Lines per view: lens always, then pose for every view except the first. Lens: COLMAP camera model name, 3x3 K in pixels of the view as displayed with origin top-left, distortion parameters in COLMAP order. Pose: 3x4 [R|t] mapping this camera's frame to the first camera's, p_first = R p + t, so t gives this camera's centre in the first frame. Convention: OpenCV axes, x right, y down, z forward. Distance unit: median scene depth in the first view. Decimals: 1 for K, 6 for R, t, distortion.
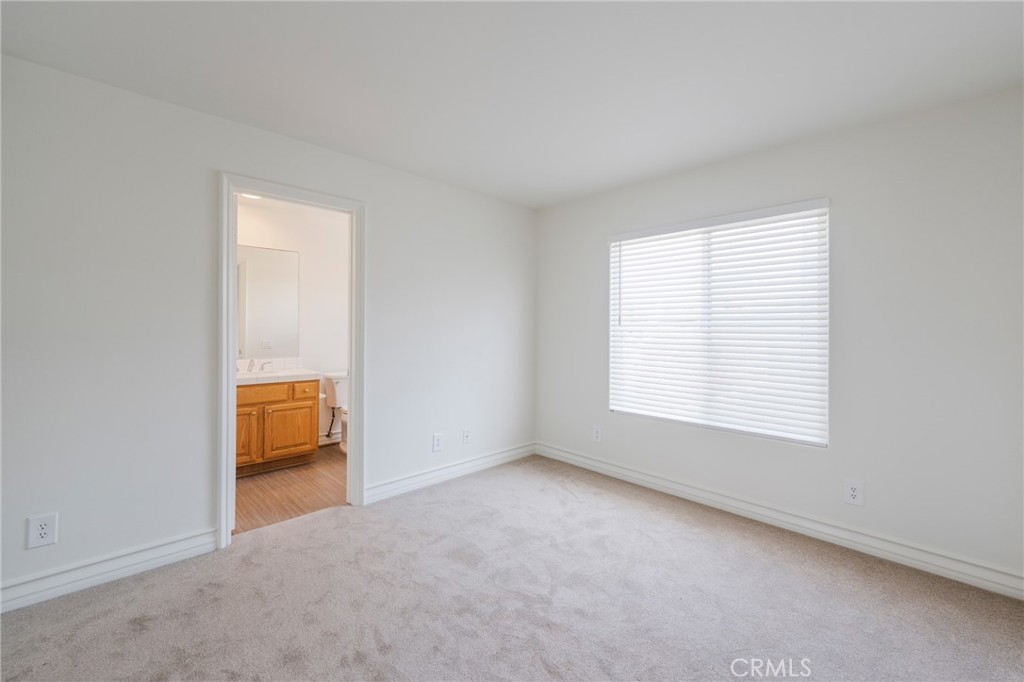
lens RADIAL K [[414.2, 0, 517.1], [0, 414.2, 332.9], [0, 0, 1]] dist [0.001061, 0.000061]
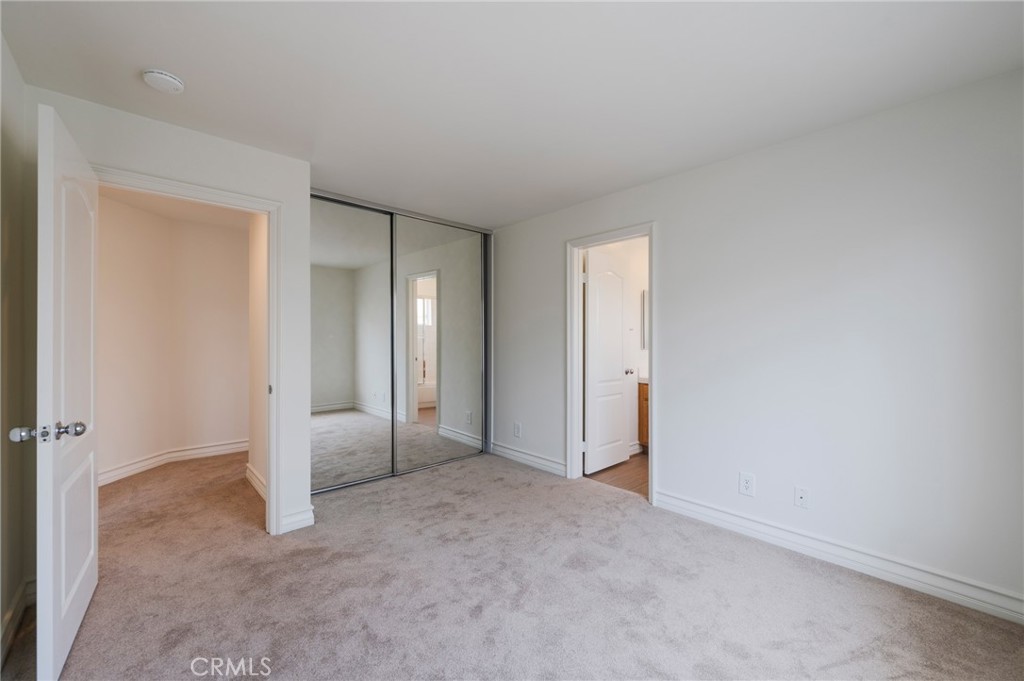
lens RADIAL K [[414.0, 0, 510.8], [0, 414.0, 339.7], [0, 0, 1]] dist [-0.001311, -0.000034]
pose [[-0.025512, 0.003486, -0.999668, 0.853147], [-0.011199, 0.999930, 0.003772, -0.012257], [0.999612, 0.011292, -0.025471, 0.795619]]
